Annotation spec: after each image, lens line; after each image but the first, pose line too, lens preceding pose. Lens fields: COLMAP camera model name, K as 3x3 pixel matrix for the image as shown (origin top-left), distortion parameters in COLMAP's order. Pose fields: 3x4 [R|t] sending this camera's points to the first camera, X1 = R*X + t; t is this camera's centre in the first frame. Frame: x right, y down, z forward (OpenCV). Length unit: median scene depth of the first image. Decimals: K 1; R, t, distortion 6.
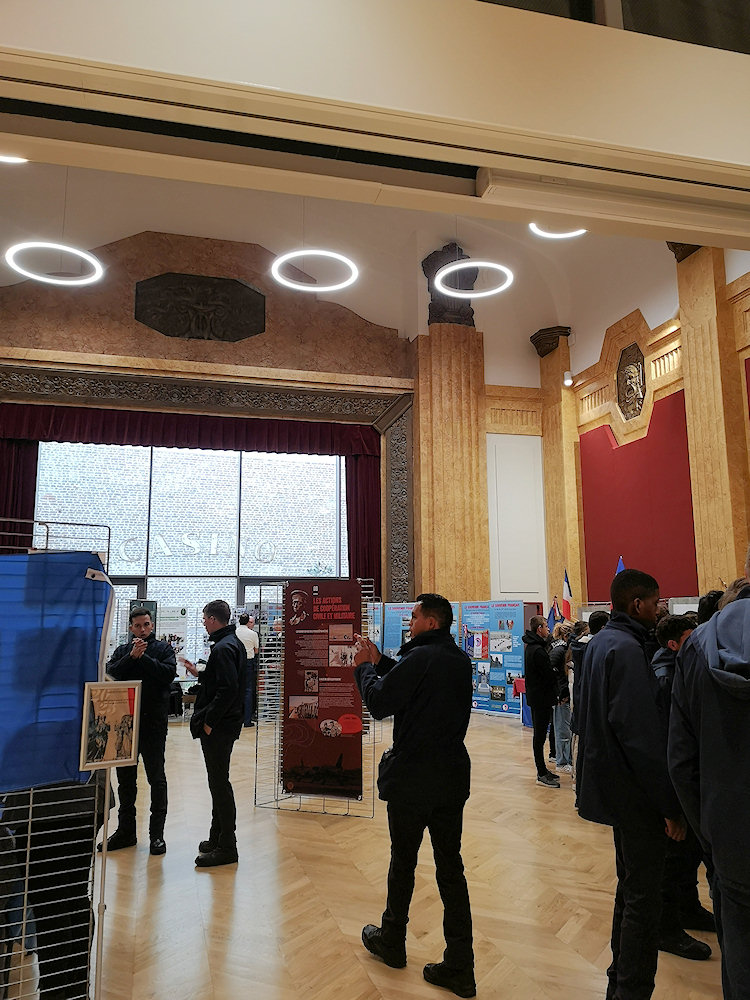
lens RADIAL K [[785.6, 0, 373.9], [0, 785.6, 498.6], [0, 0, 1]] dist [0.046802, -0.003729]
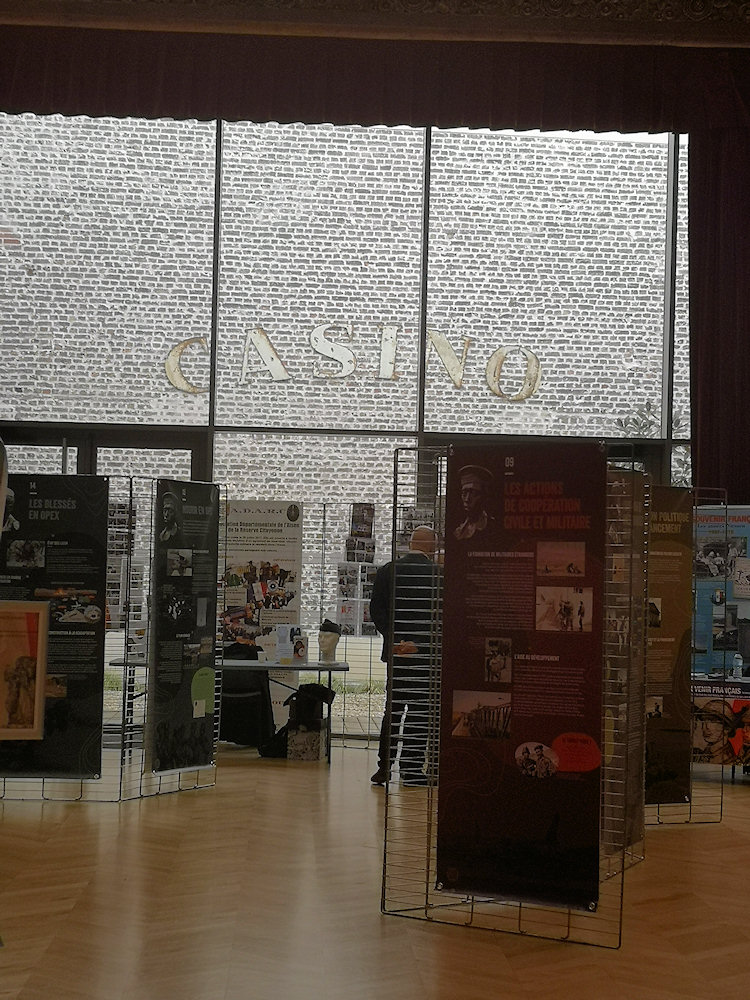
lens RADIAL K [[2070.6, 0, 375.3], [0, 2070.6, 500.3], [0, 0, 1]] dist [0.185251, 0.000000]
pose [[0.974808, 0.023418, -0.221814, 0.116327], [0.005450, 0.991675, 0.128647, -0.018342], [0.222980, -0.126615, 0.966565, -0.178720]]
